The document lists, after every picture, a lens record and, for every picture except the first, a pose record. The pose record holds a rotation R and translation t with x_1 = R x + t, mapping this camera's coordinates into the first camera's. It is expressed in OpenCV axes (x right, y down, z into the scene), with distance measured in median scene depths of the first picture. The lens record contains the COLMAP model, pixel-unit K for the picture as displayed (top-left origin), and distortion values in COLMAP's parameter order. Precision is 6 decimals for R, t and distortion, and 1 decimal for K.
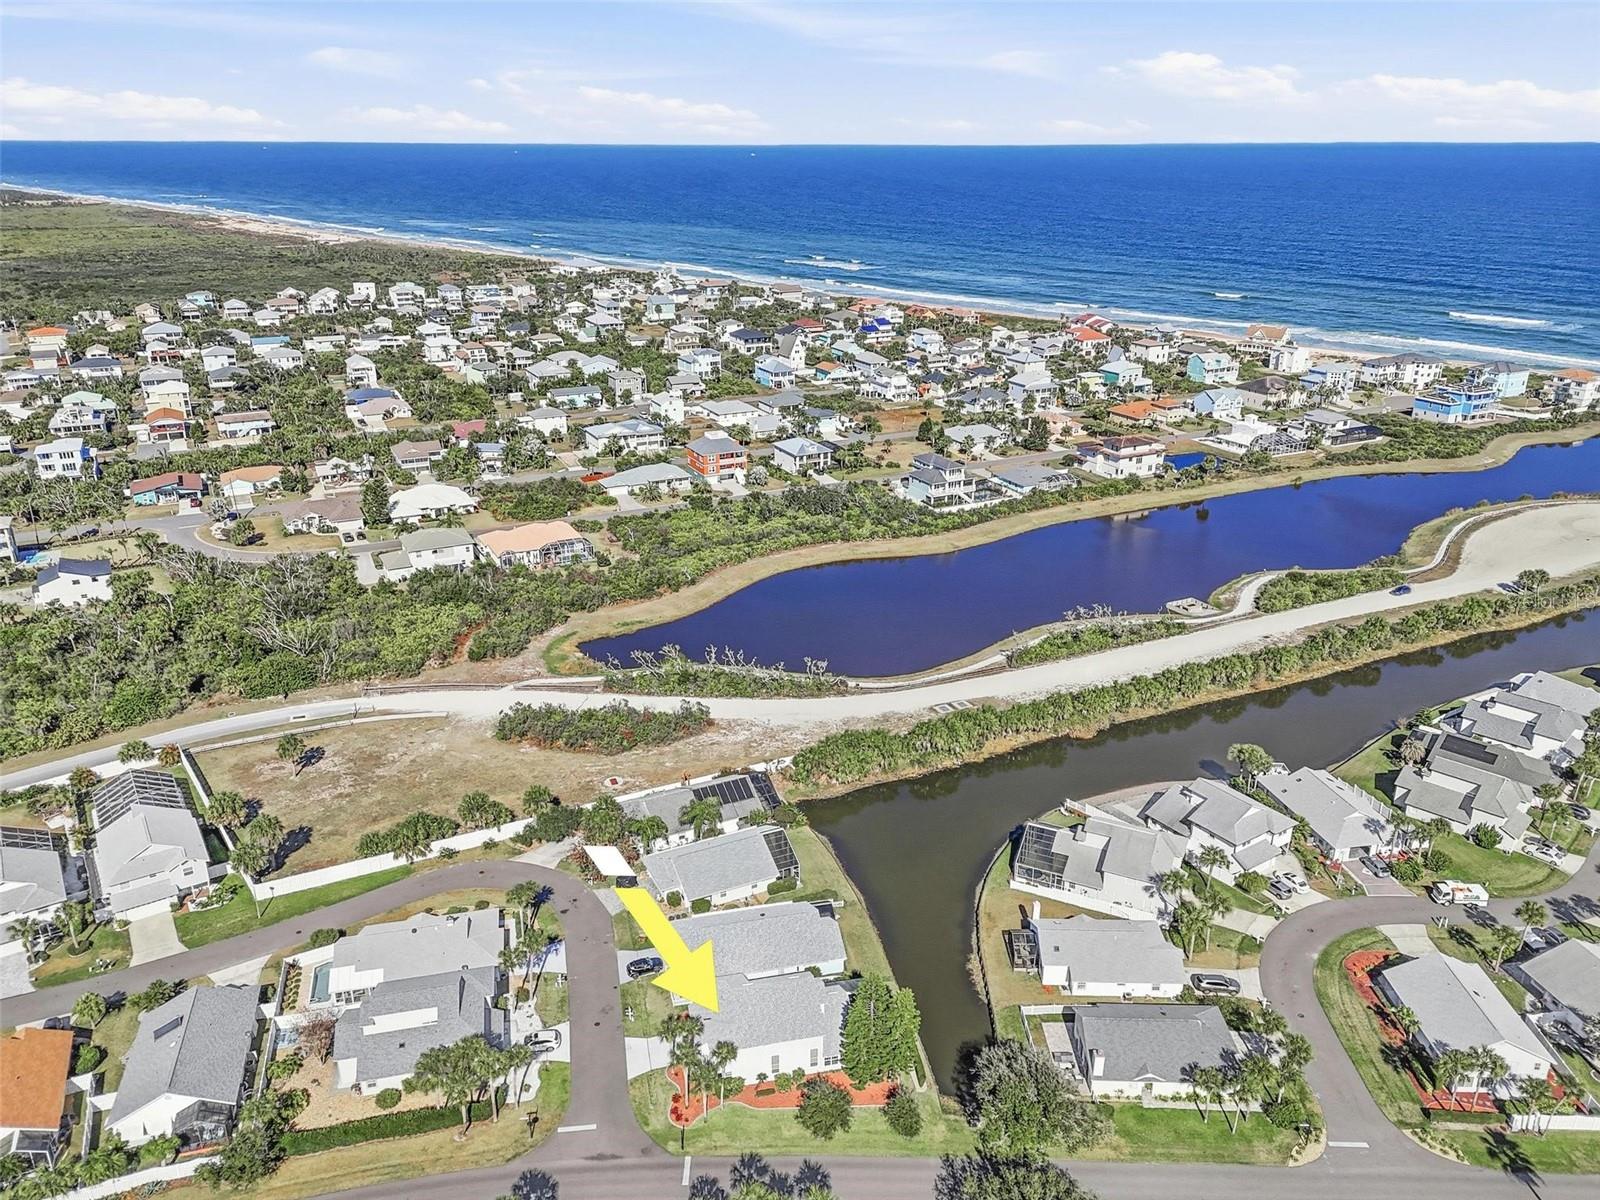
lens RADIAL K [[1180.8, 0, 793.5], [0, 1180.8, 599.5], [0, 0, 1]] dist [0.071399, -0.066972]
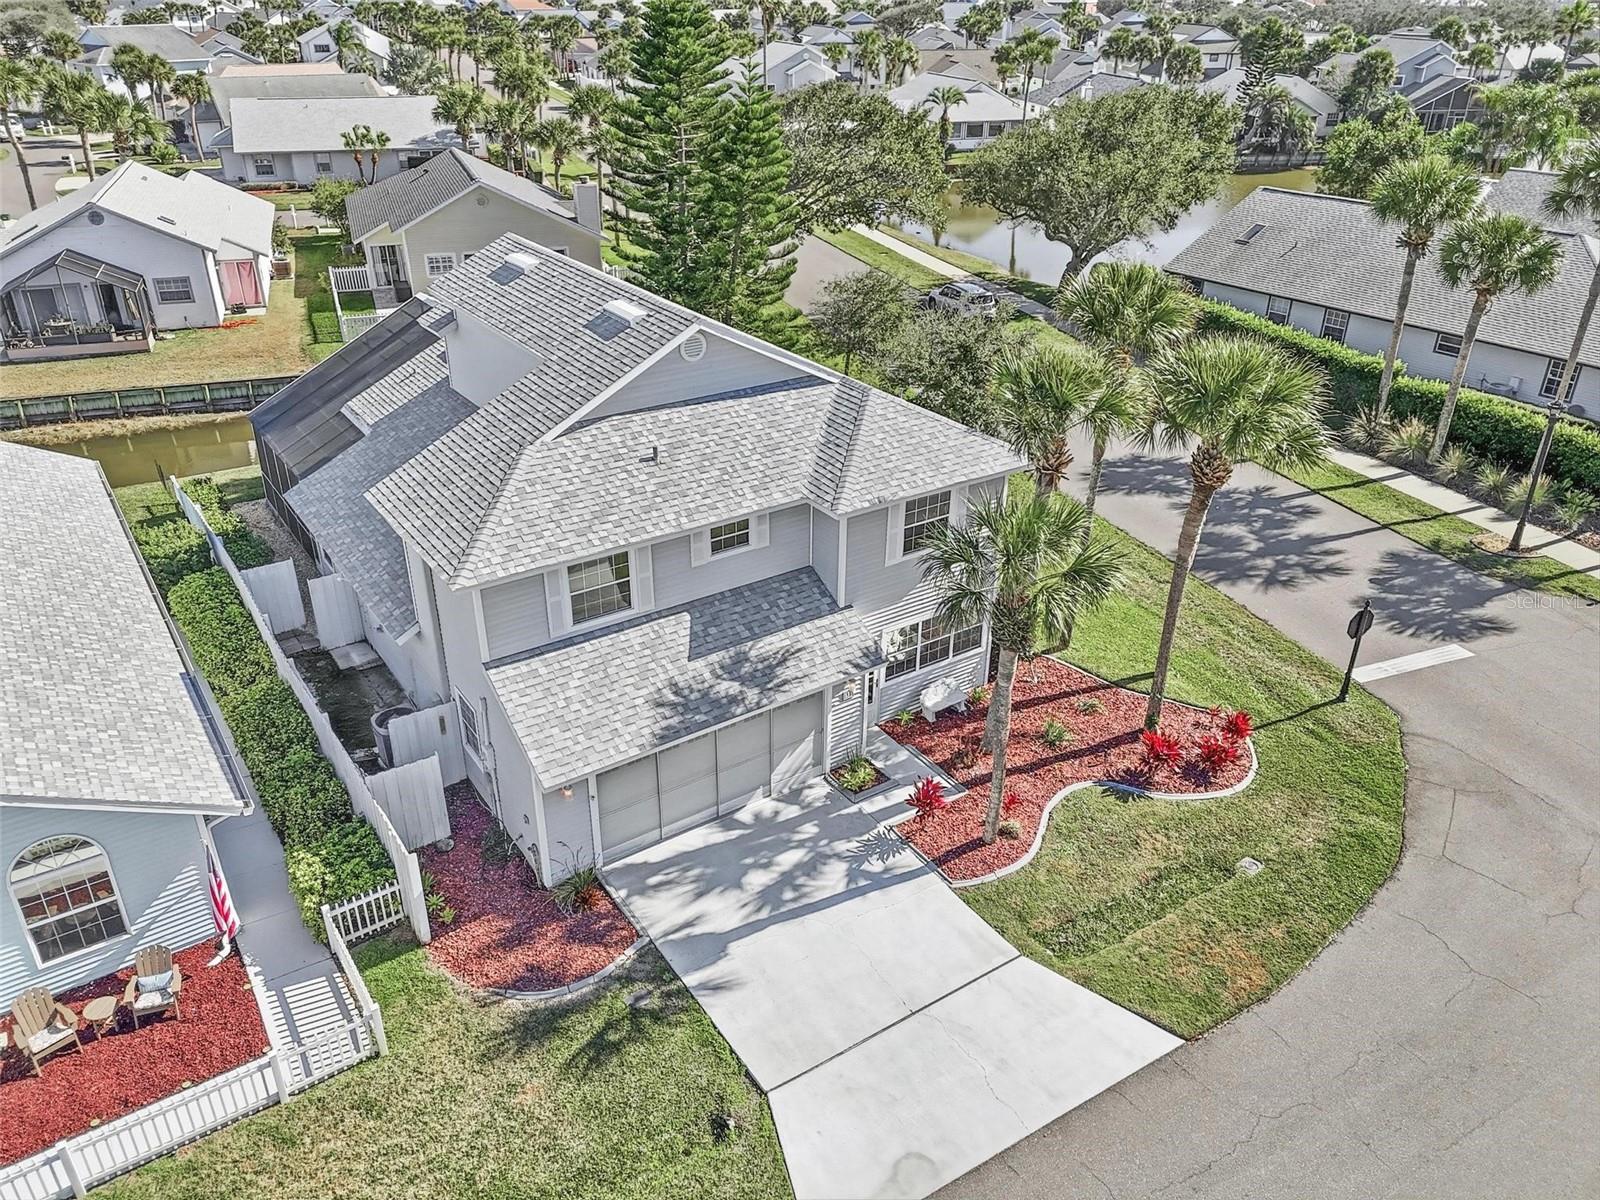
lens RADIAL K [[1180.8, 0, 804.0], [0, 1180.8, 609.0], [0, 0, 1]] dist [0.071399, -0.066972]
pose [[-0.367862, -0.432031, 0.823424, -0.118759], [0.332071, 0.766092, 0.550302, 0.150760], [-0.868566, 0.475870, -0.138351, 0.571974]]
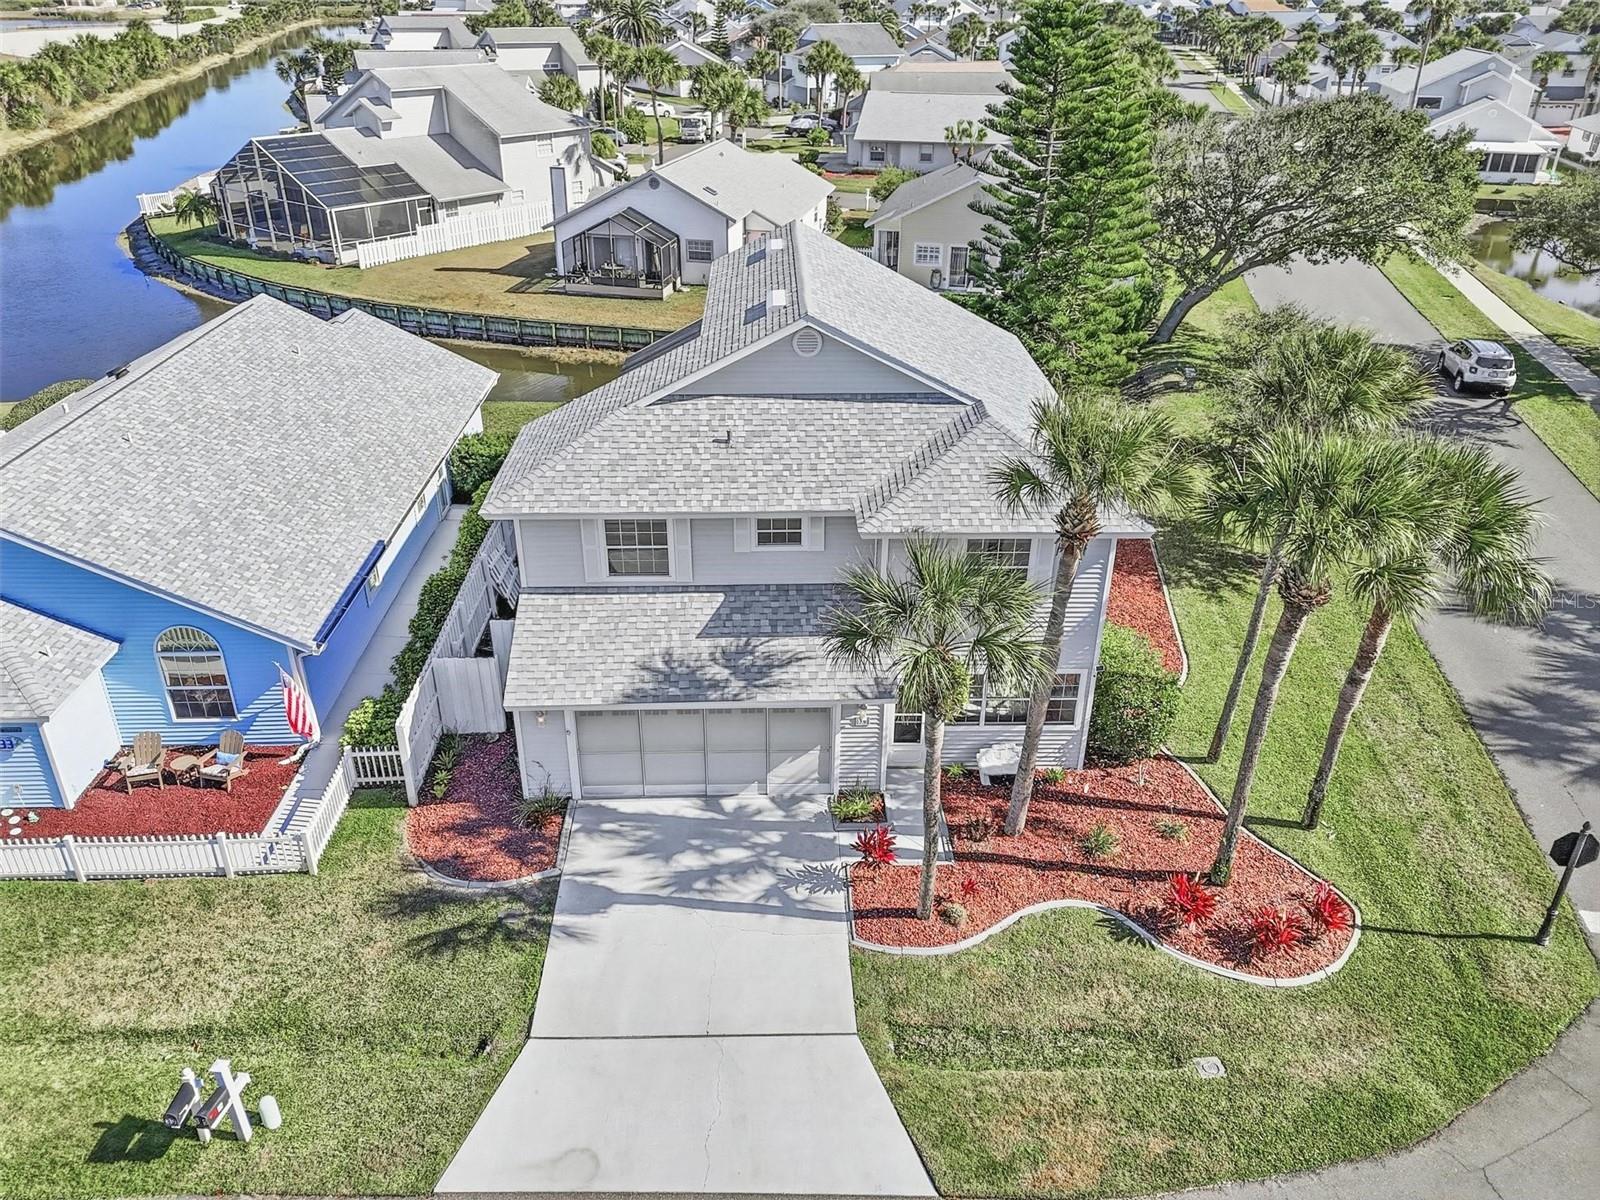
lens RADIAL K [[1180.8, 0, 797.4], [0, 1180.8, 608.8], [0, 0, 1]] dist [0.071399, -0.066972]
pose [[0.191899, -0.455179, 0.869475, -0.121315], [0.346491, 0.860311, 0.373909, 0.166545], [-0.918215, 0.229512, 0.322809, 0.531057]]
